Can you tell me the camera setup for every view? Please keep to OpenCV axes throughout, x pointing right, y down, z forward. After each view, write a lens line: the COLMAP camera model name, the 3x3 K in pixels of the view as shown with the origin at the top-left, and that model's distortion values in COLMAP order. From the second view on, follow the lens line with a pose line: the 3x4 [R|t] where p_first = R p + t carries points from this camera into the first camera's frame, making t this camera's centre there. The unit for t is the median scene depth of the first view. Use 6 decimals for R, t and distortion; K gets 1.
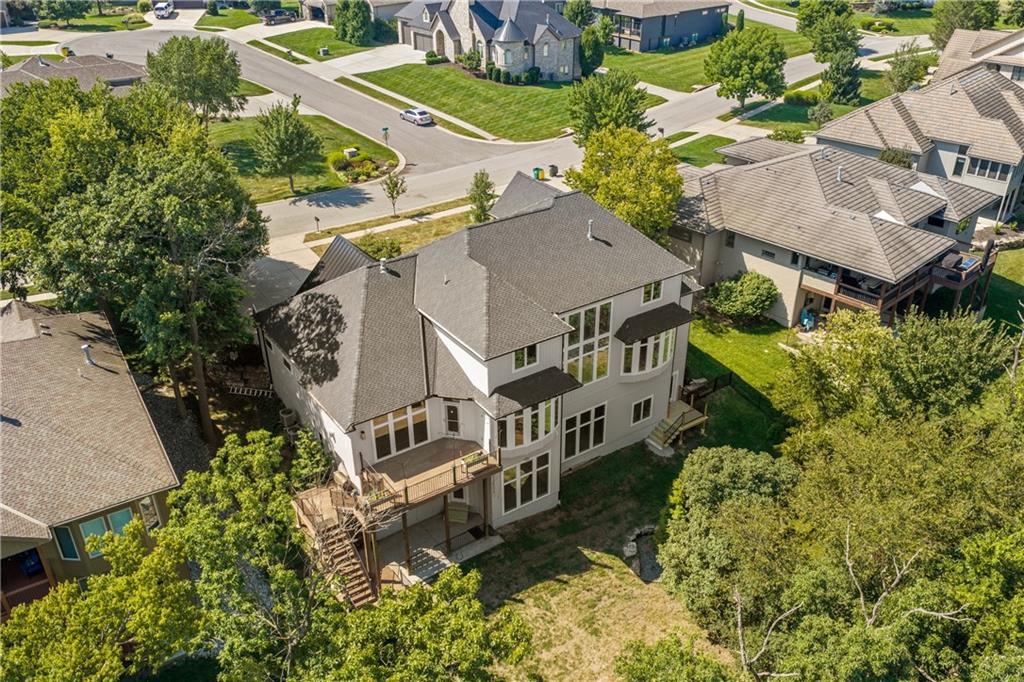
lens RADIAL K [[857.0, 0, 512.0], [0, 857.0, 341.0], [0, 0, 1]] dist [0.009654, 0.003232]
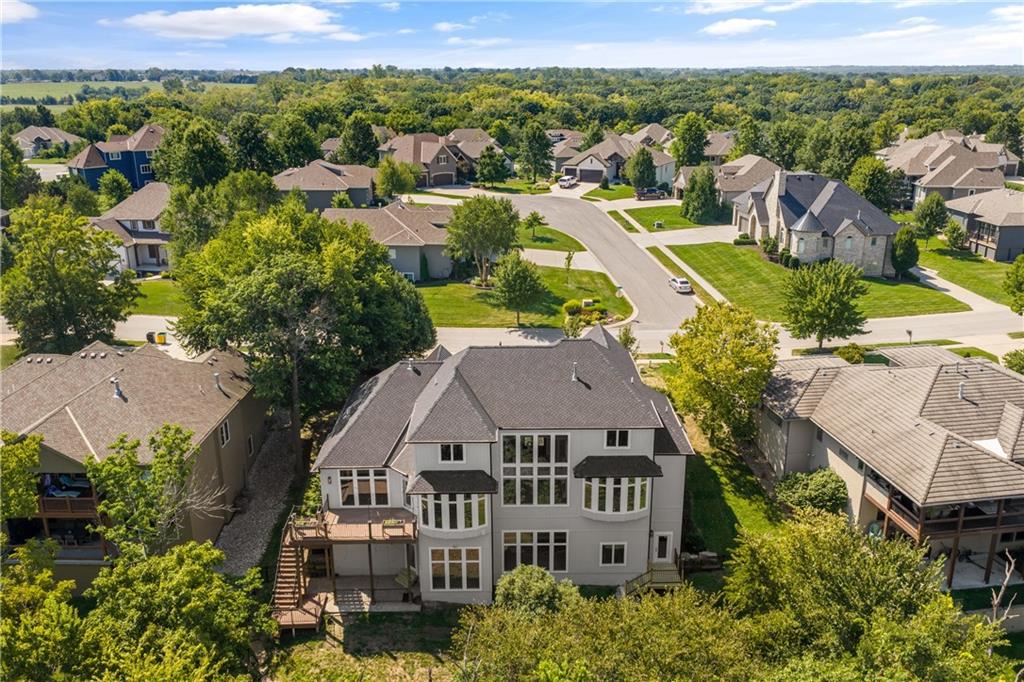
lens RADIAL K [[857.0, 0, 512.0], [0, 857.0, 341.0], [0, 0, 1]] dist [0.009654, 0.003232]
pose [[0.833511, 0.171558, -0.525192, 0.491021], [-0.272770, 0.954423, -0.121133, -0.006023], [0.480474, 0.244222, 0.842318, -0.003280]]
